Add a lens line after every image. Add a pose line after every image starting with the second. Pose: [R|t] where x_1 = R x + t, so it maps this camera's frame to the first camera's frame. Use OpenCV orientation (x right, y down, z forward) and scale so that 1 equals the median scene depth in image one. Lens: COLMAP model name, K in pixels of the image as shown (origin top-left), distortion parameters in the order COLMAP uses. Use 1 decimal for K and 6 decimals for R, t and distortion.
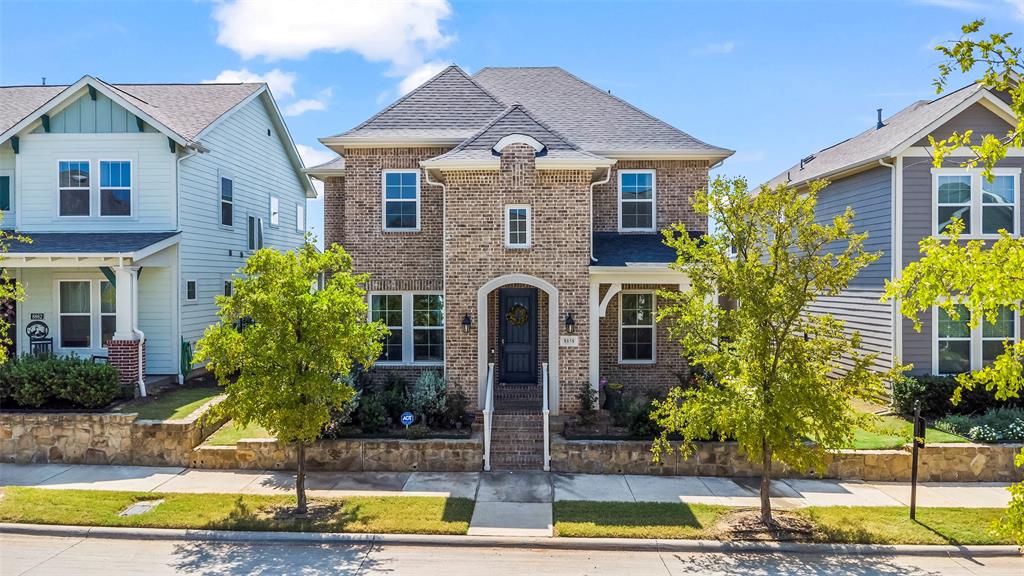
lens RADIAL K [[733.7, 0, 502.7], [0, 733.7, 286.3], [0, 0, 1]] dist [0.009443, -0.003931]
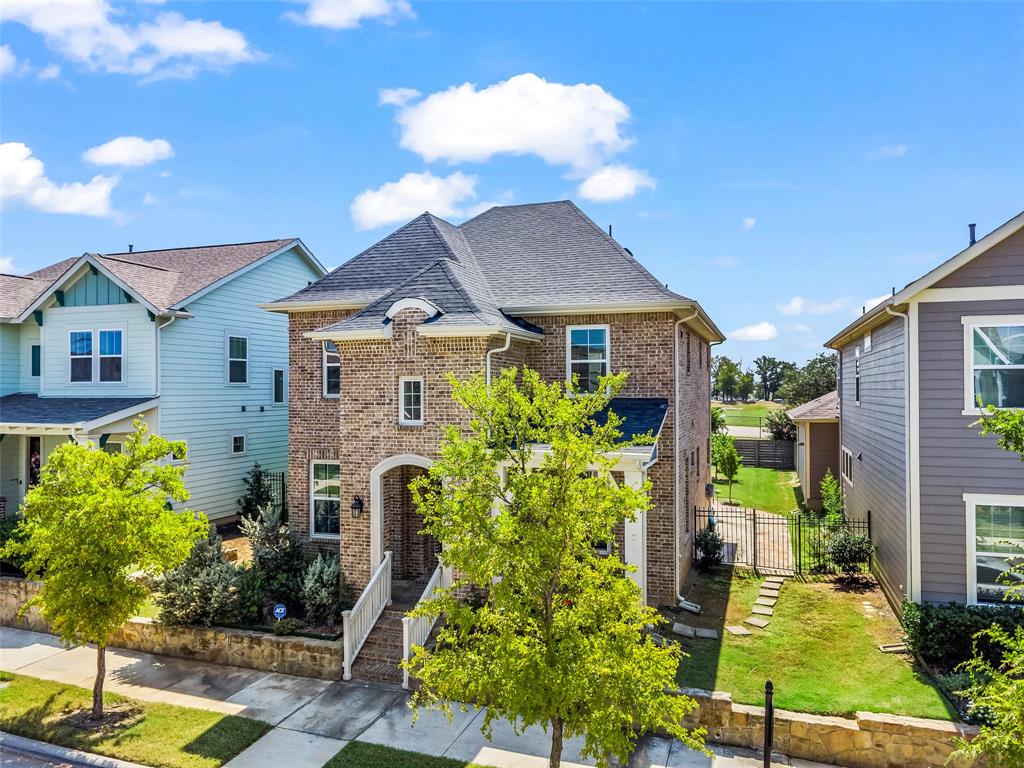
lens RADIAL K [[732.6, 0, 512.0], [0, 732.6, 384.0], [0, 0, 1]] dist [0.002690, 0.000208]
pose [[0.951651, -0.002801, -0.307169, 0.412604], [-0.001945, 0.999883, -0.015143, -0.089110], [0.307176, 0.015009, 0.951535, 0.190261]]
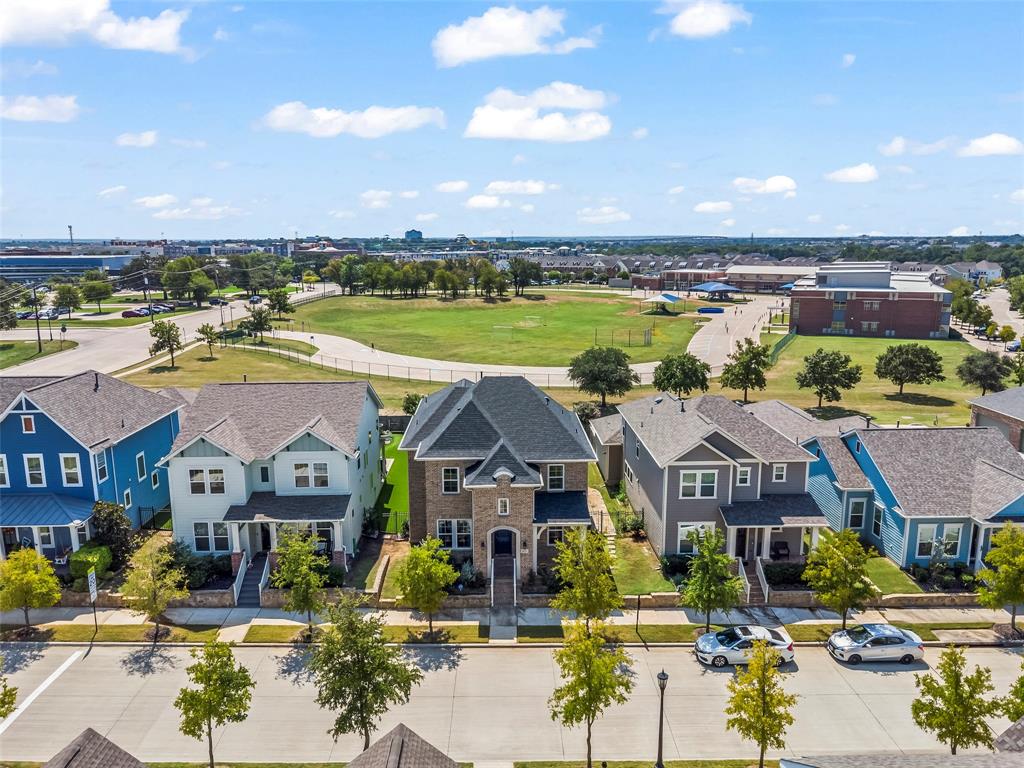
lens RADIAL K [[732.6, 0, 512.0], [0, 732.6, 384.0], [0, 0, 1]] dist [0.002690, 0.000208]
pose [[0.999097, -0.010779, 0.041106, -0.046204], [0.002995, 0.982755, 0.184887, -0.931191], [-0.042390, -0.184597, 0.981900, -1.307185]]
